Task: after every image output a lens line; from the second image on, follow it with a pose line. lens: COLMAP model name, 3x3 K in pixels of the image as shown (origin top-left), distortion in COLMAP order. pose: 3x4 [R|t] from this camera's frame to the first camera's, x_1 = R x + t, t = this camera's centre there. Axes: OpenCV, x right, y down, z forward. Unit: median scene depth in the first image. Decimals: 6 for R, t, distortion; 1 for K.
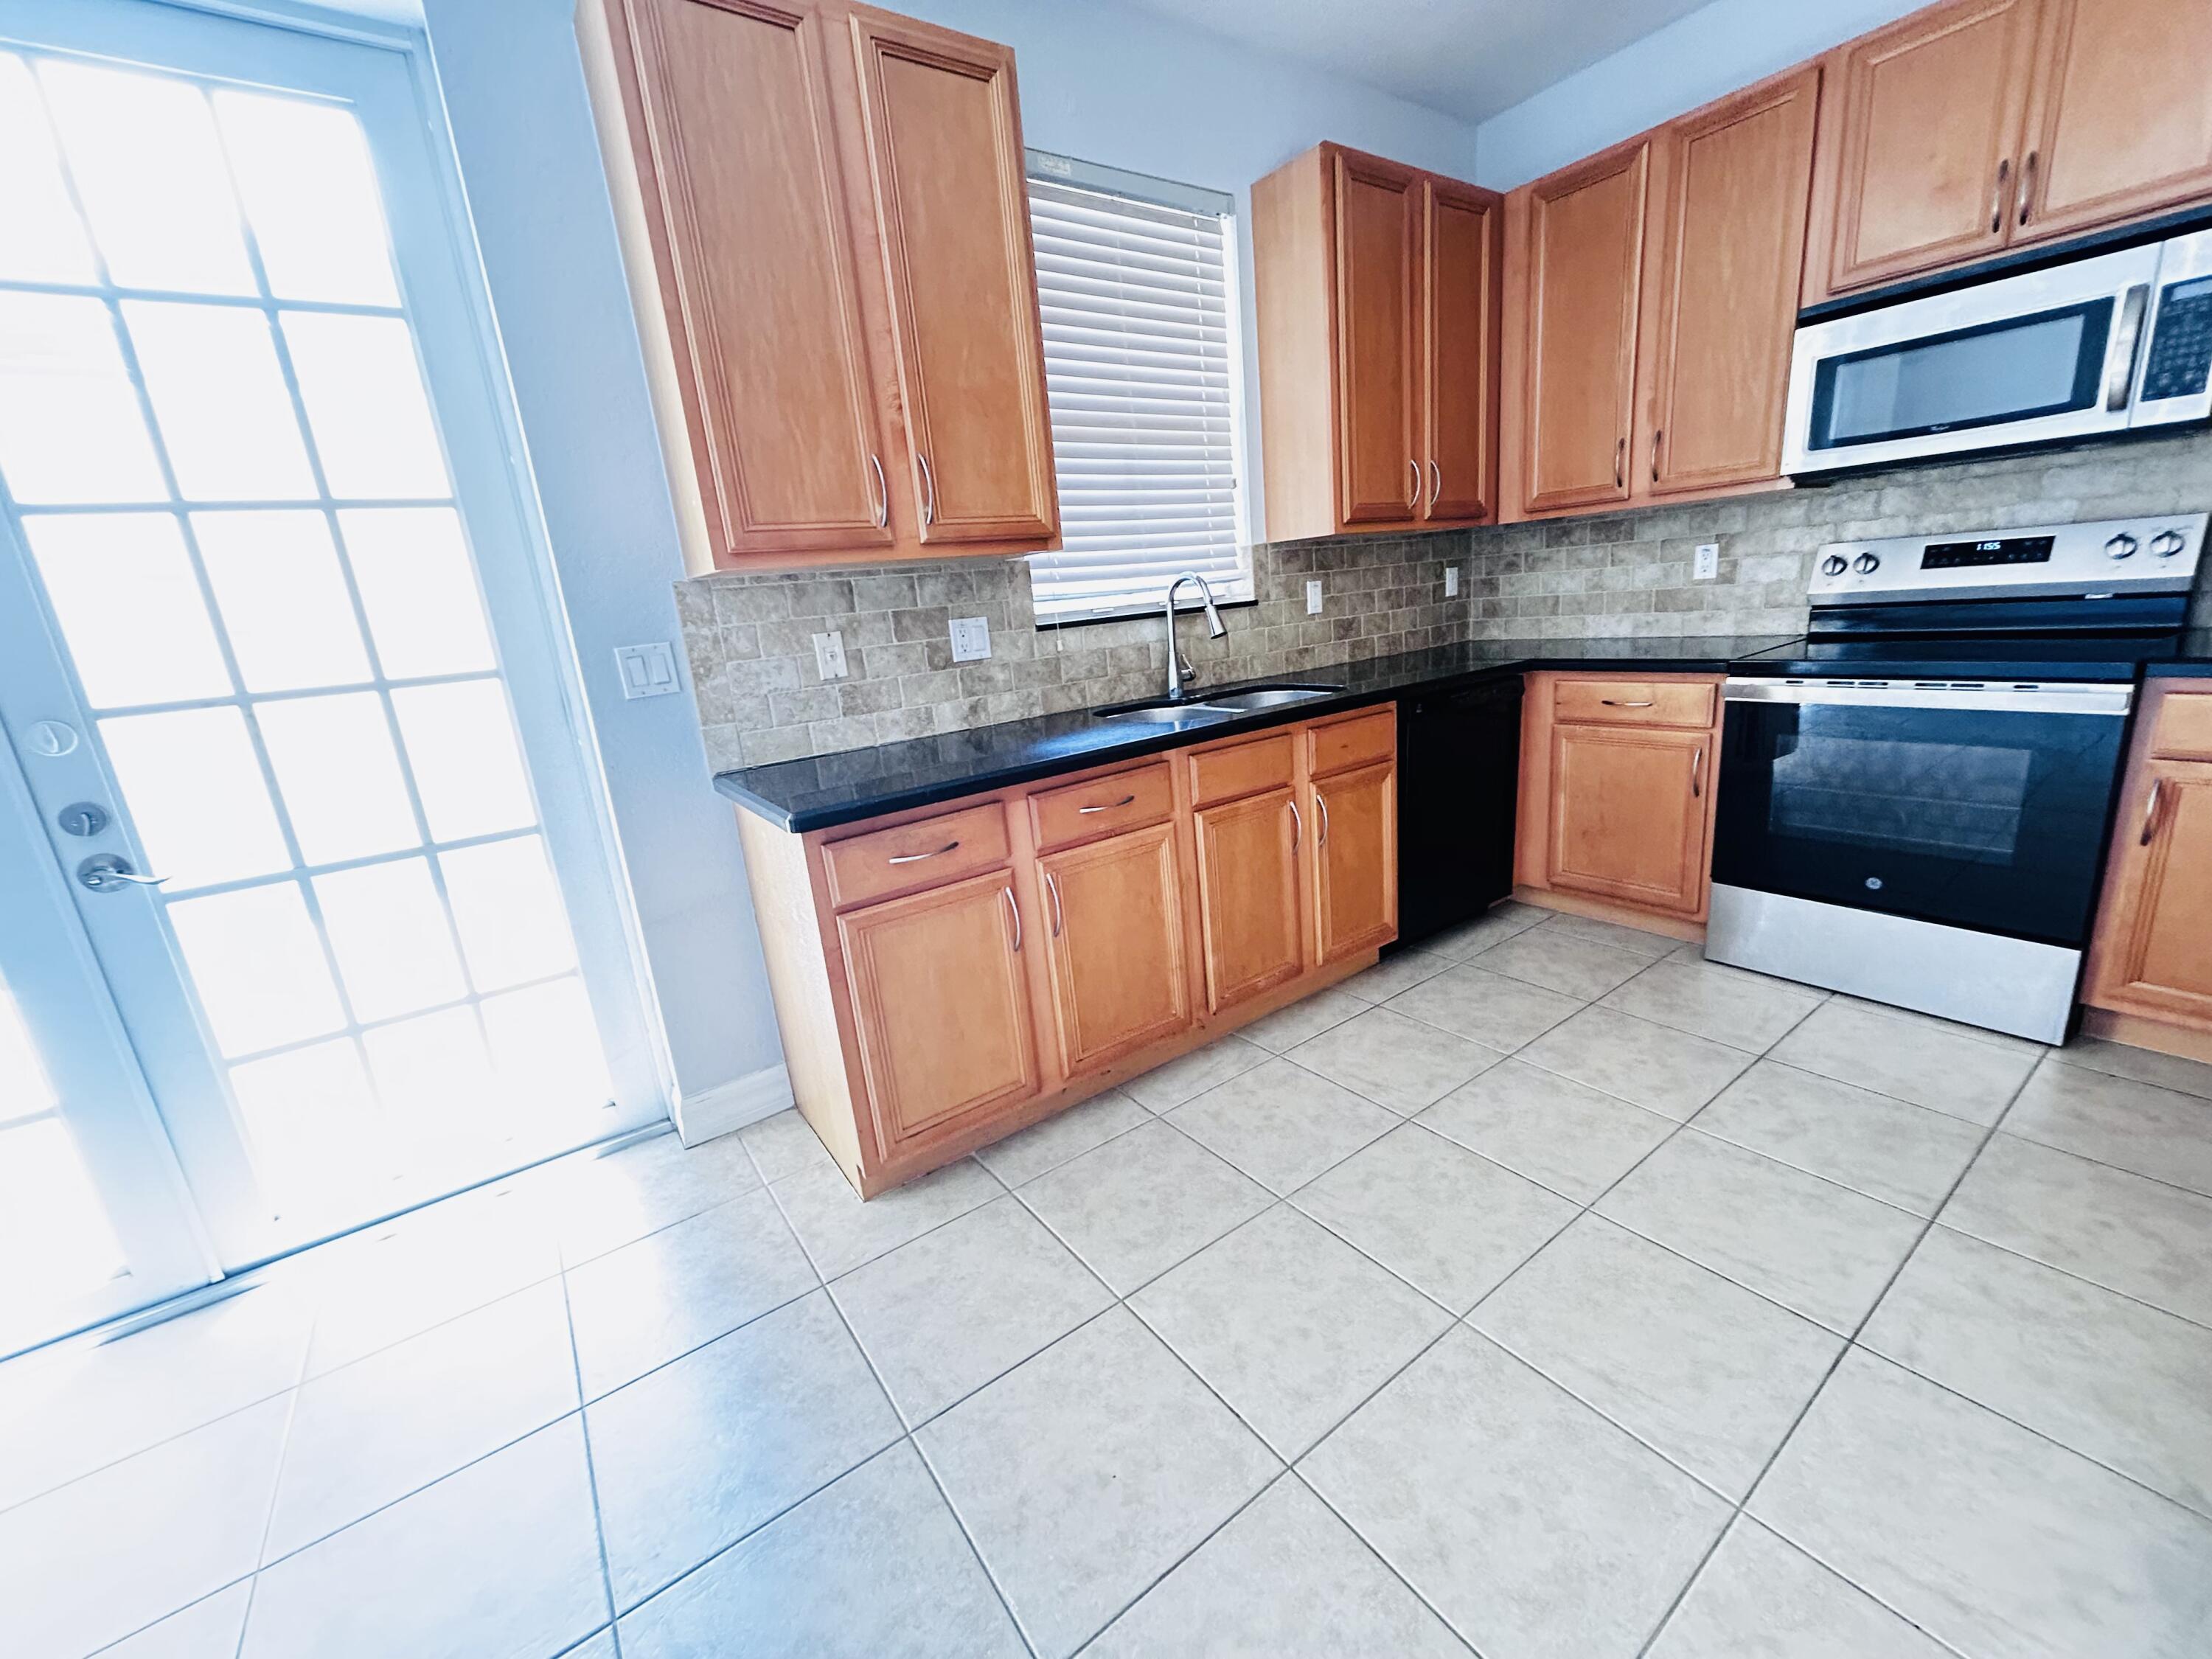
lens RADIAL K [[890.4, 0, 1109.0], [0, 890.4, 828.4], [0, 0, 1]] dist [-0.000686, 0.000395]
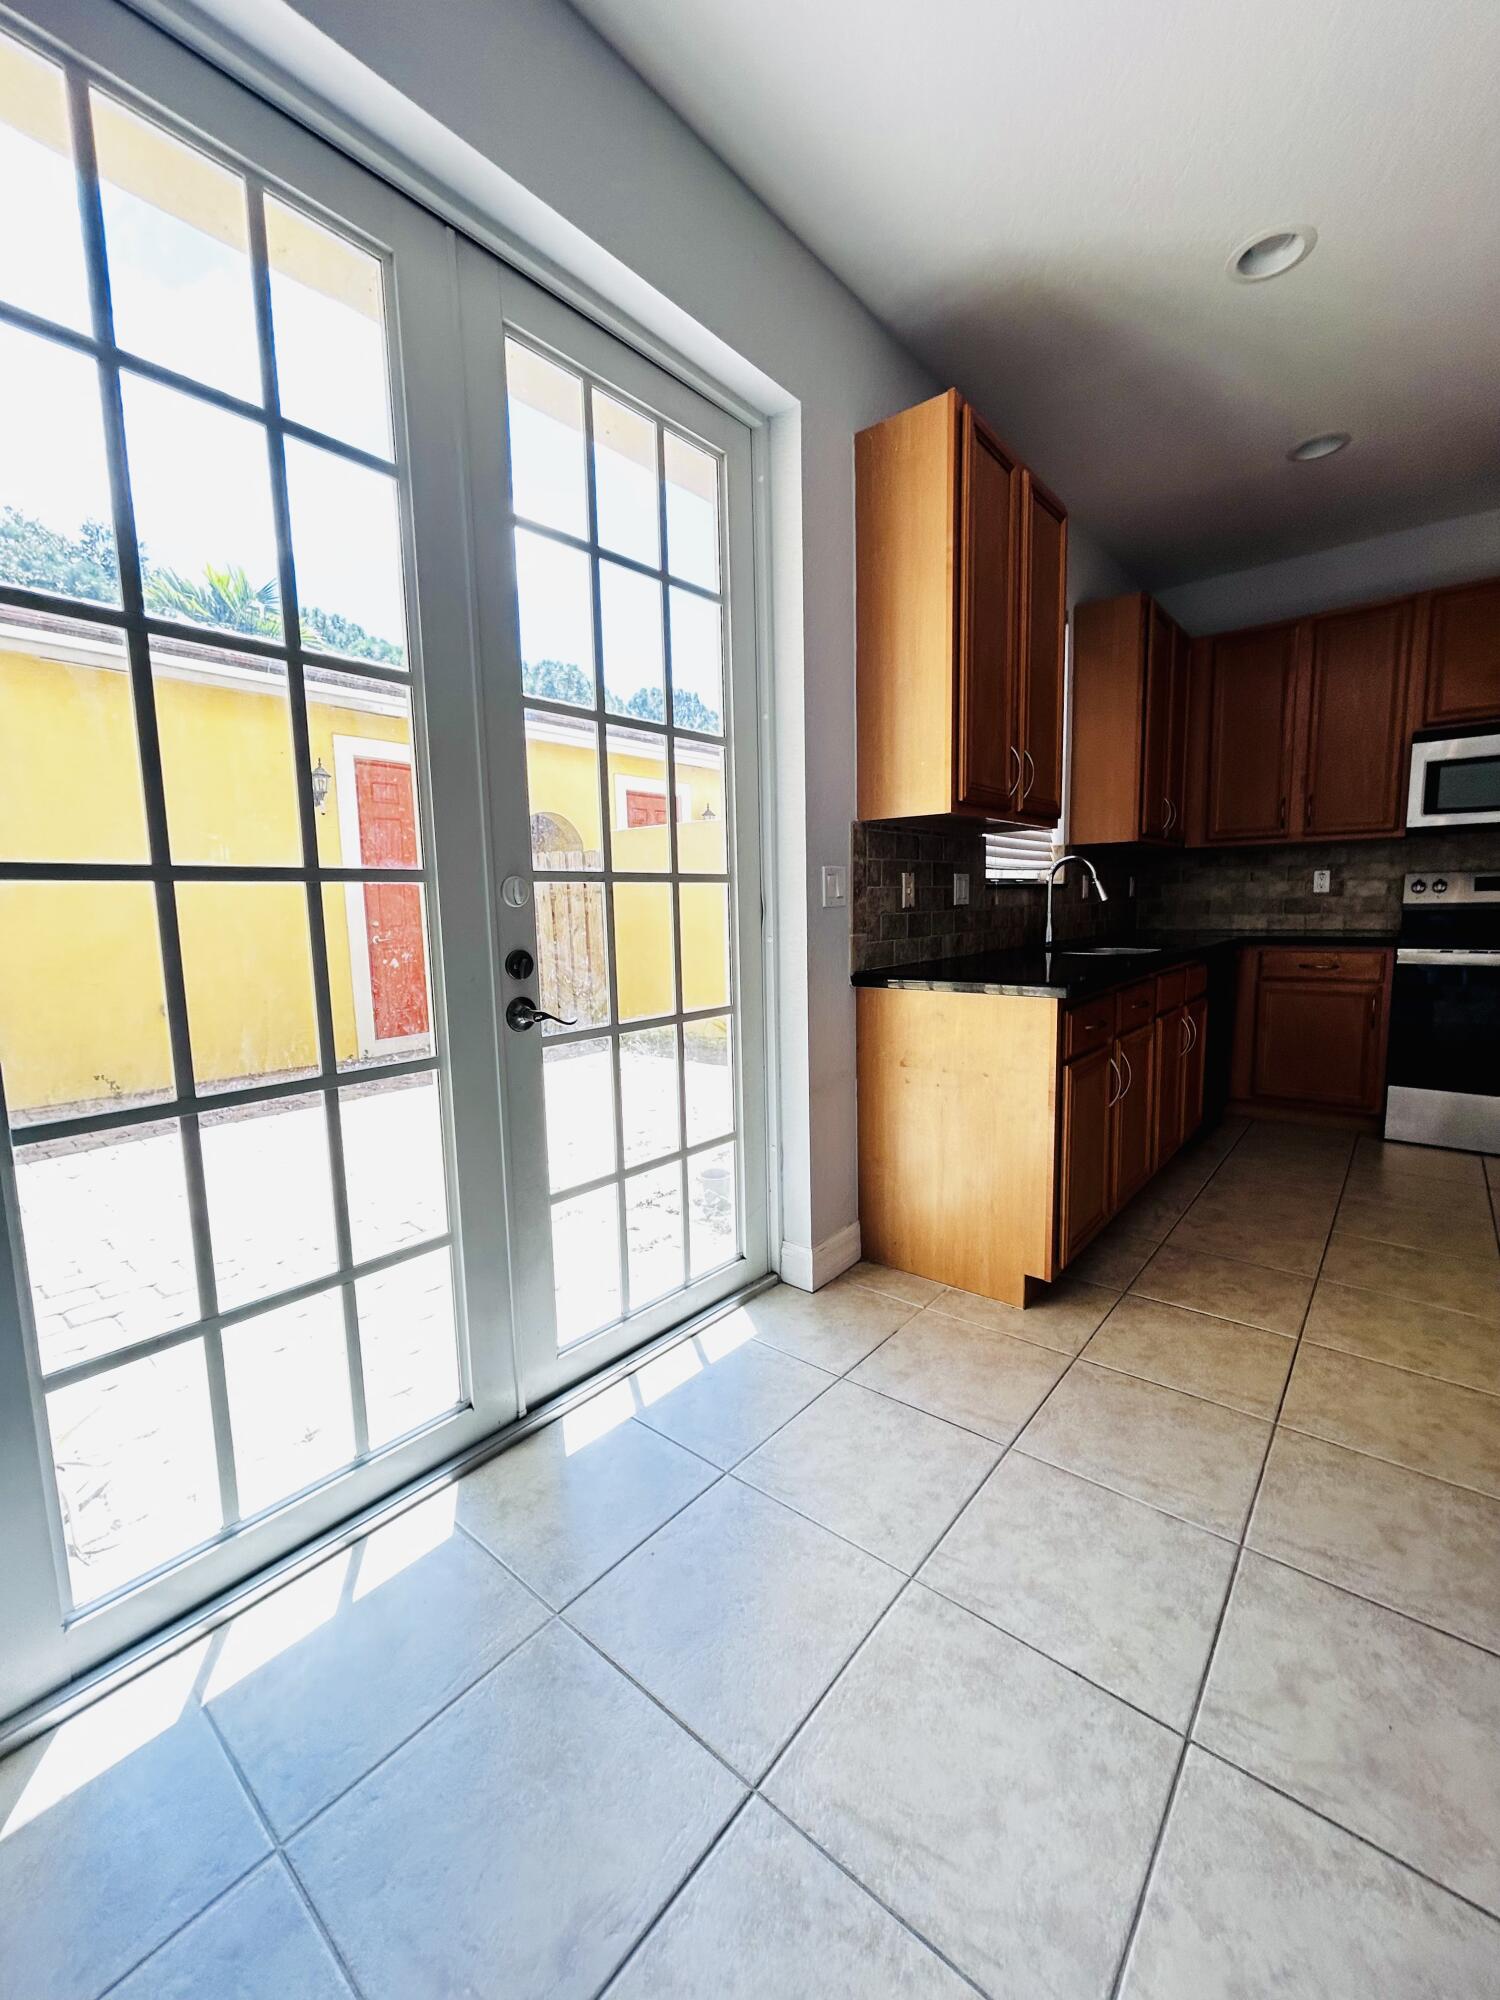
lens RADIAL K [[806.7, 0, 750.3], [0, 806.7, 995.7], [0, 0, 1]] dist [0.001547, 0.000406]
pose [[0.964933, 0.038535, 0.259651, -0.777133], [0.002188, 0.987951, -0.154753, 0.129982], [-0.262486, 0.149894, 0.953222, -0.035341]]
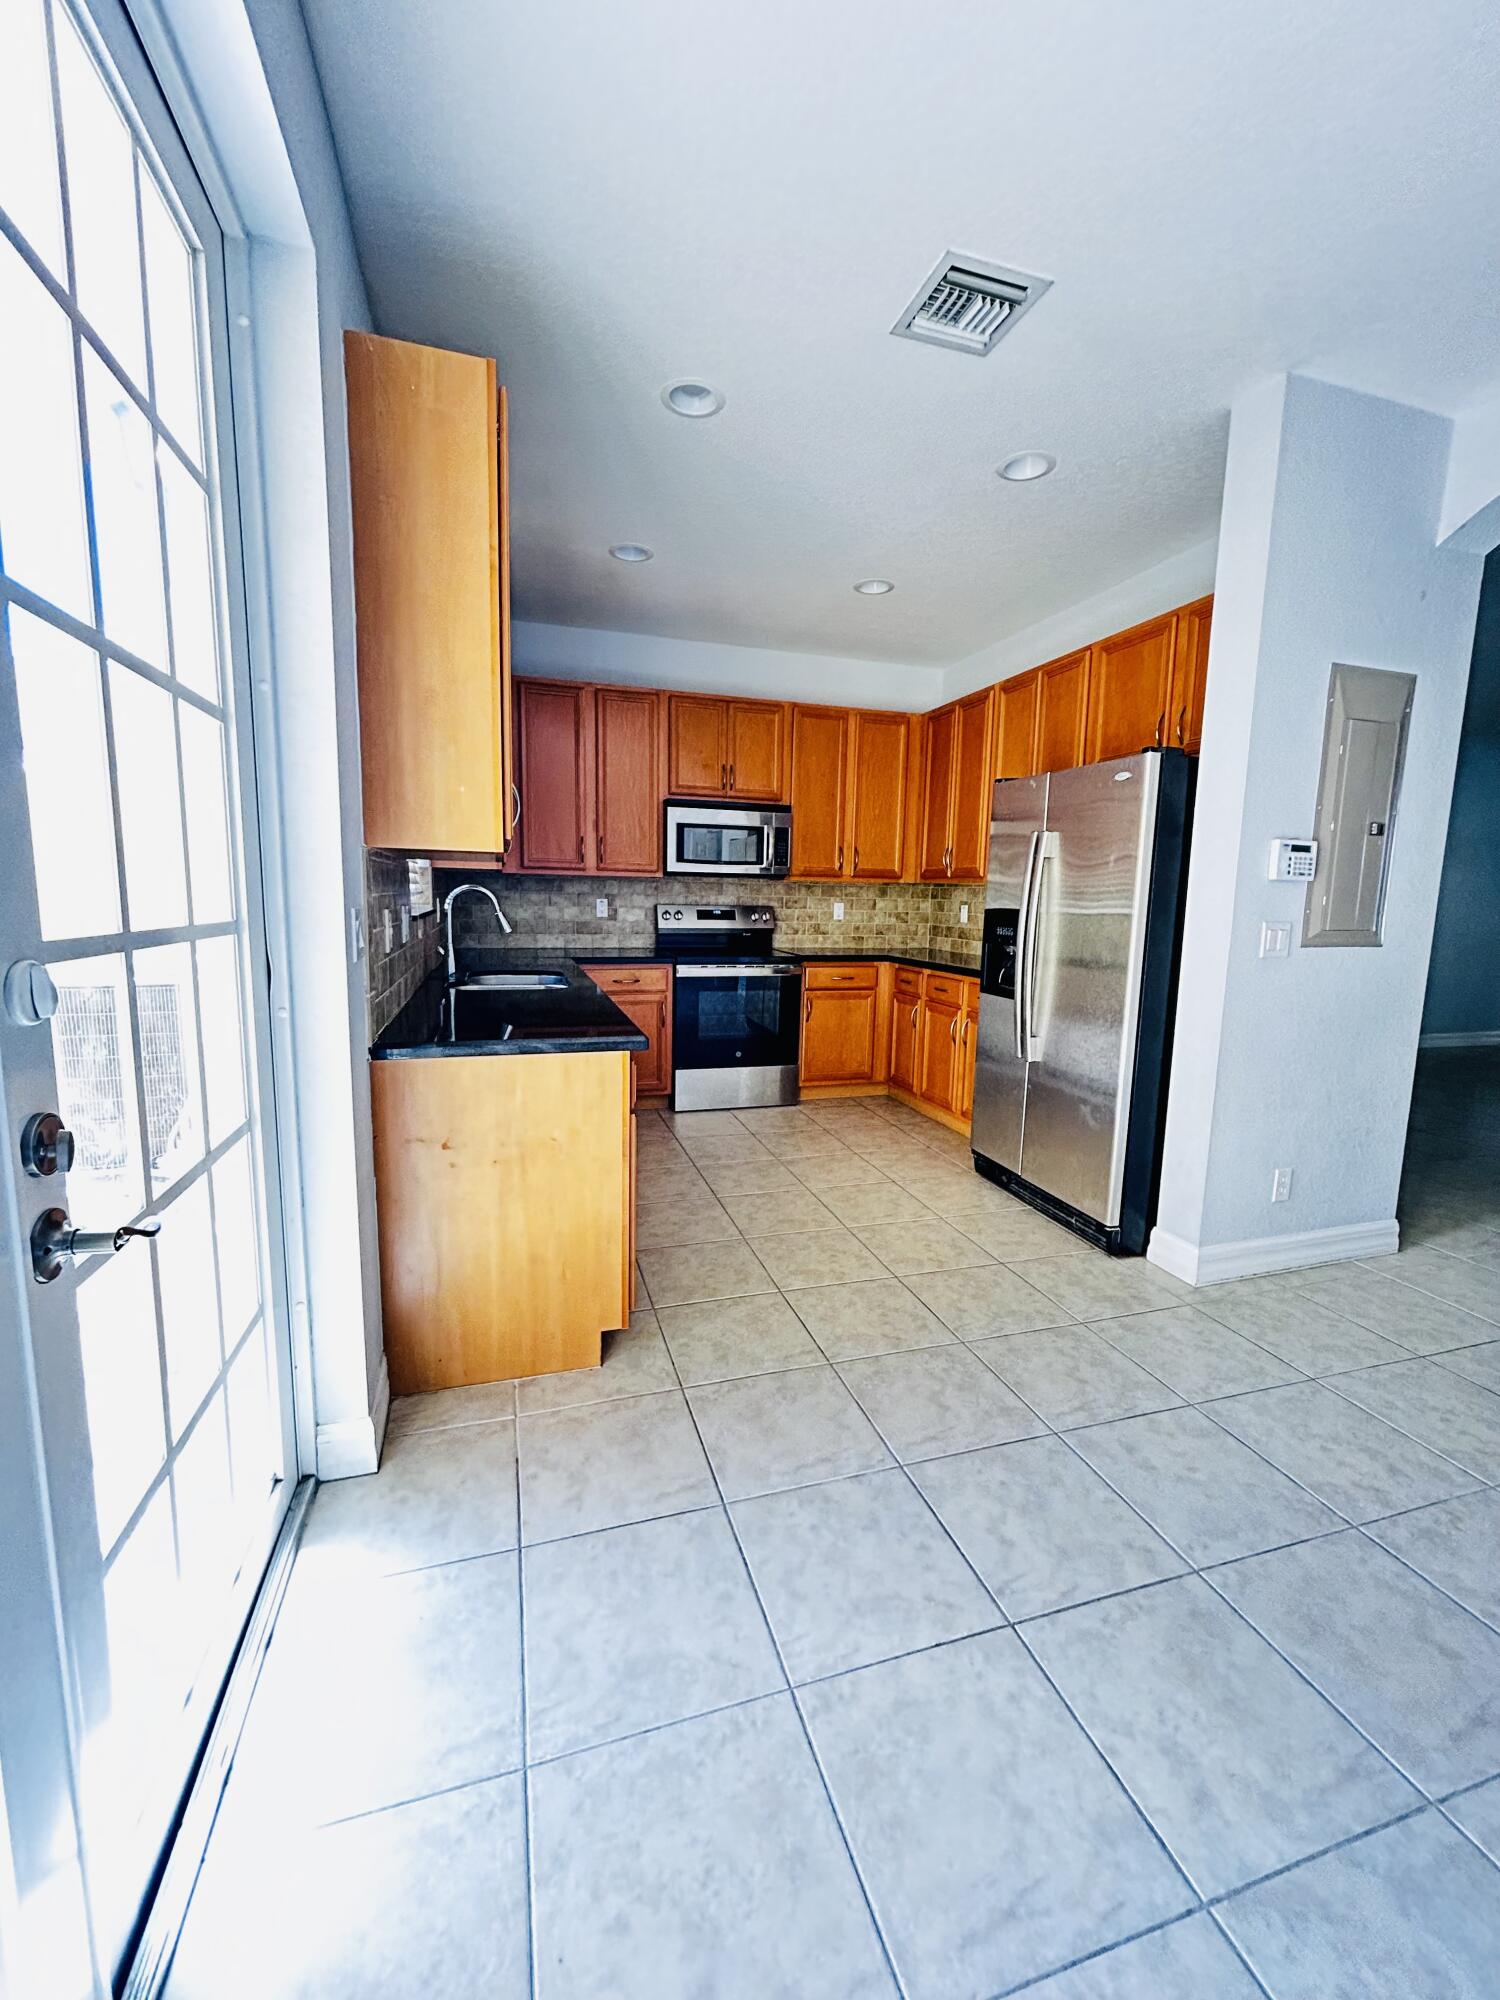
lens RADIAL K [[805.0, 0, 750.6], [0, 805.0, 1002.0], [0, 0, 1]] dist [-0.000686, 0.000395]
pose [[0.312399, -0.030861, 0.949449, -1.014549], [0.195086, 0.980253, -0.032327, 0.003814], [-0.929703, 0.195323, 0.312251, 0.296836]]
